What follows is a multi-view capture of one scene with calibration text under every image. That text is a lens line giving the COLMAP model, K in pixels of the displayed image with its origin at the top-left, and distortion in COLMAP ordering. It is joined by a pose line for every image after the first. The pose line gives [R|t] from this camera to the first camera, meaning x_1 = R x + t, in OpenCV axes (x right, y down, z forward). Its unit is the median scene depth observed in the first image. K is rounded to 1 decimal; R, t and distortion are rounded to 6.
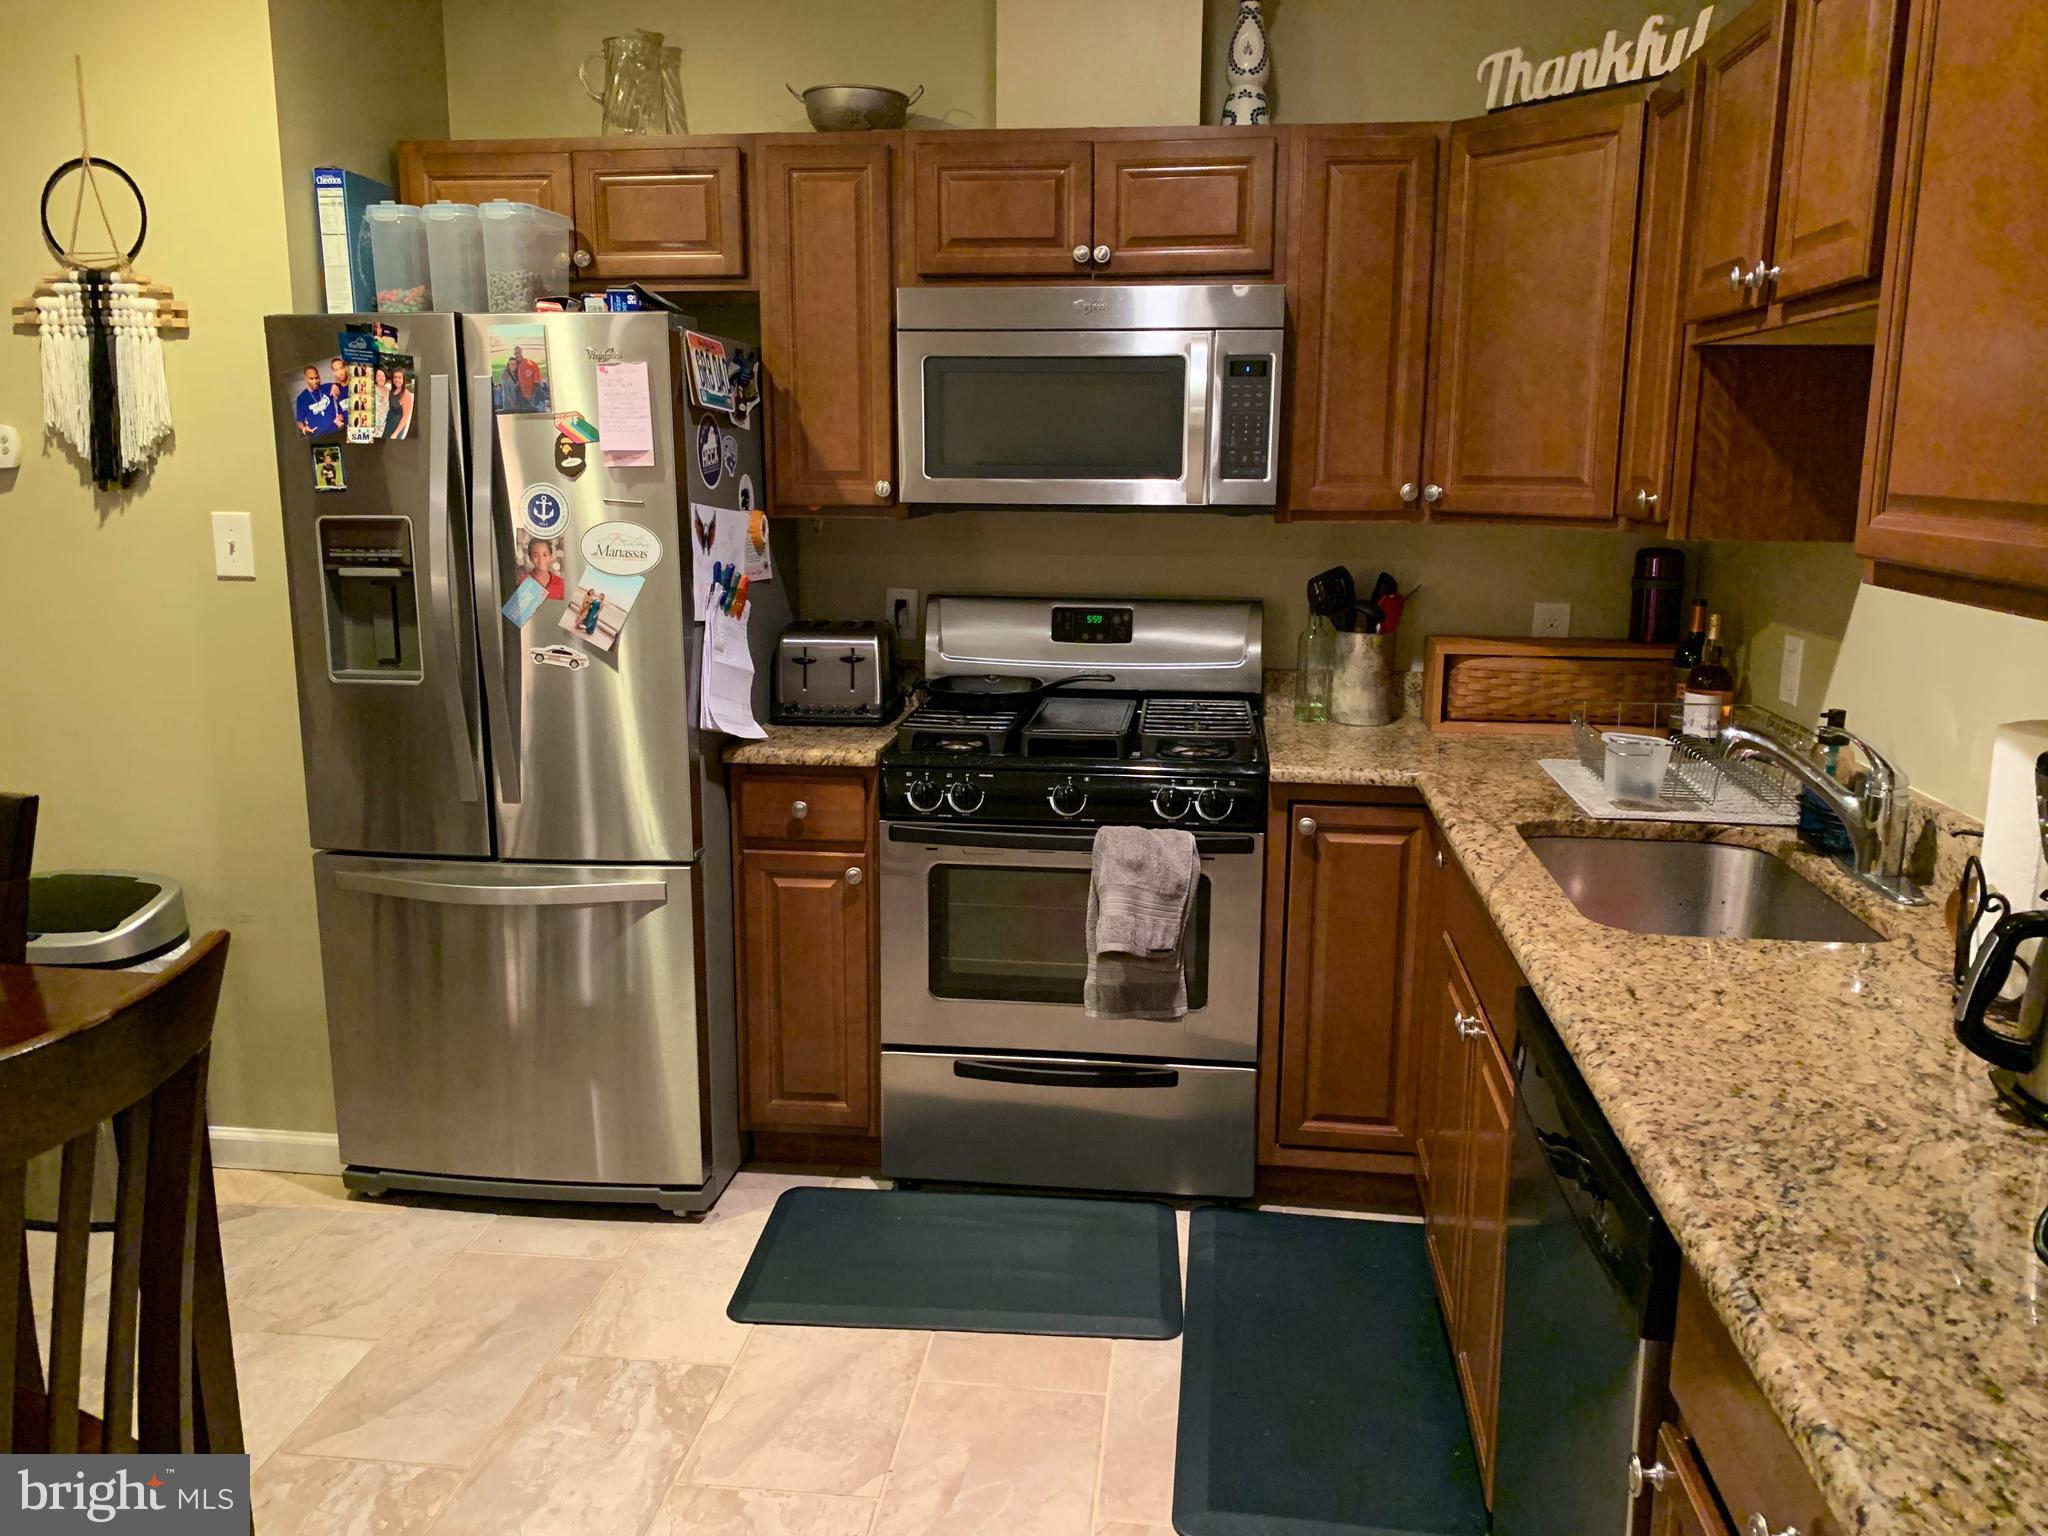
lens RADIAL K [[1561.4, 0, 1032.1], [0, 1561.4, 765.1], [0, 0, 1]] dist [0.022612, -0.034362]
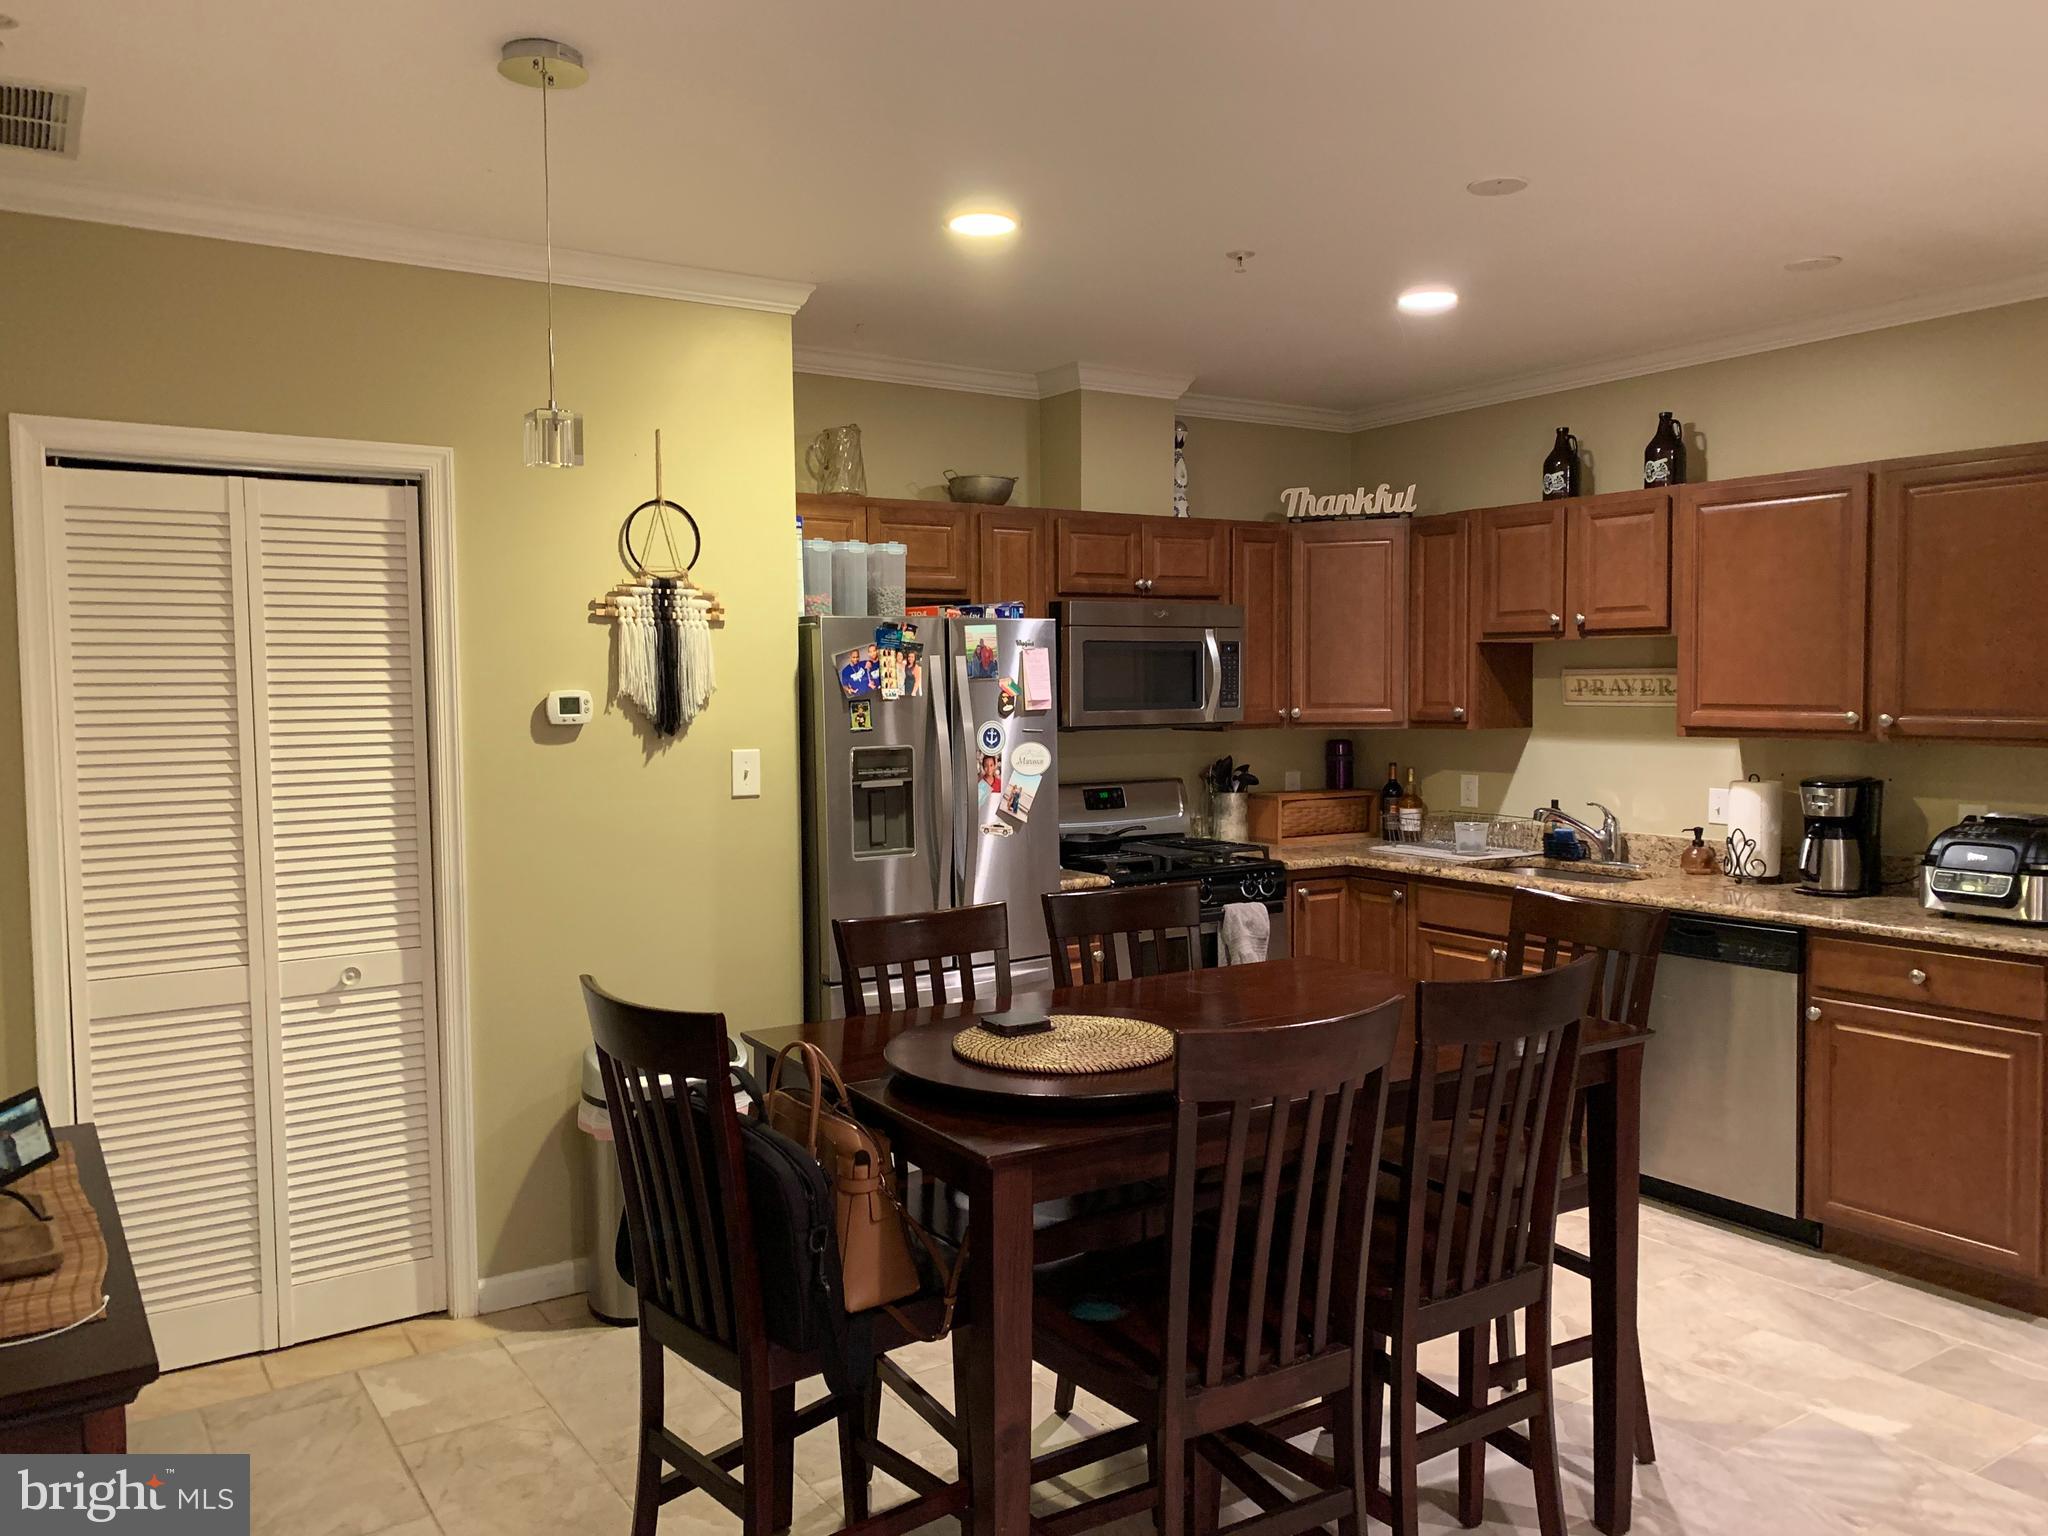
lens RADIAL K [[1561.4, 0, 1013.4], [0, 1561.4, 773.4], [0, 0, 1]] dist [0.022612, -0.034362]
pose [[0.768617, -0.050746, 0.637694, -1.271466], [0.137918, 0.986551, -0.087726, 0.014676], [-0.624666, 0.155377, 0.765278, -0.217475]]
